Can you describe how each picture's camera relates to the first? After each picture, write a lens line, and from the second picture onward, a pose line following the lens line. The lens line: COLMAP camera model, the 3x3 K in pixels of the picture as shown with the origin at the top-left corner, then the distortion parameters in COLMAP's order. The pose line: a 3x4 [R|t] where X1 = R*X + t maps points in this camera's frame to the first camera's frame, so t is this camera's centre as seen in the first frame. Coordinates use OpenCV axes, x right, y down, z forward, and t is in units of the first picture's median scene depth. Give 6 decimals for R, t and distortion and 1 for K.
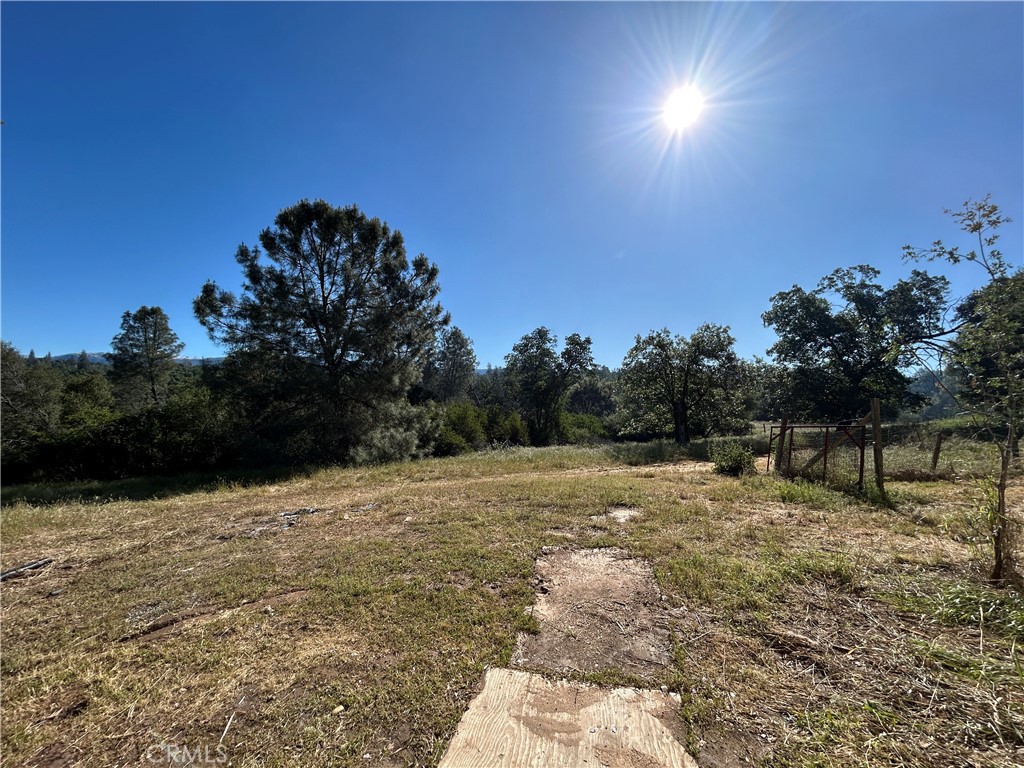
lens RADIAL K [[418.4, 0, 512.0], [0, 418.4, 384.0], [0, 0, 1]] dist [-0.001600, -0.000130]
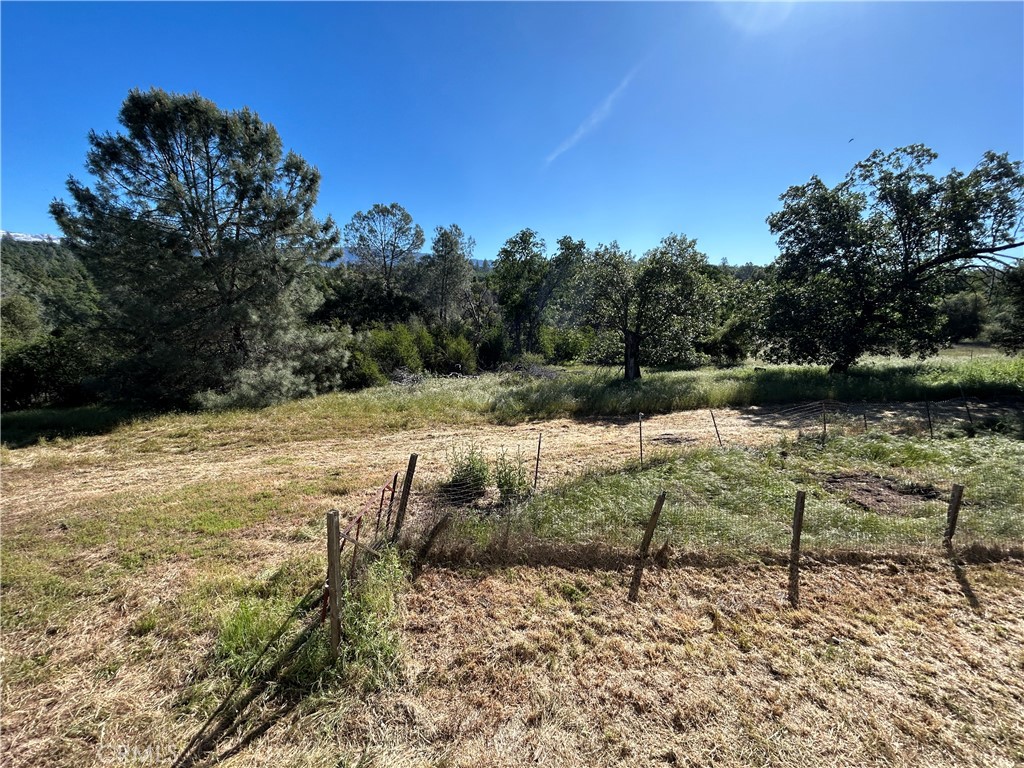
lens RADIAL K [[407.9, 0, 512.0], [0, 407.9, 384.0], [0, 0, 1]] dist [-0.000129, 0.000057]
pose [[0.990672, 0.040061, -0.130246, 0.264027], [-0.005187, 0.966203, 0.257730, -0.065689], [0.136169, -0.254651, 0.957398, 0.135023]]
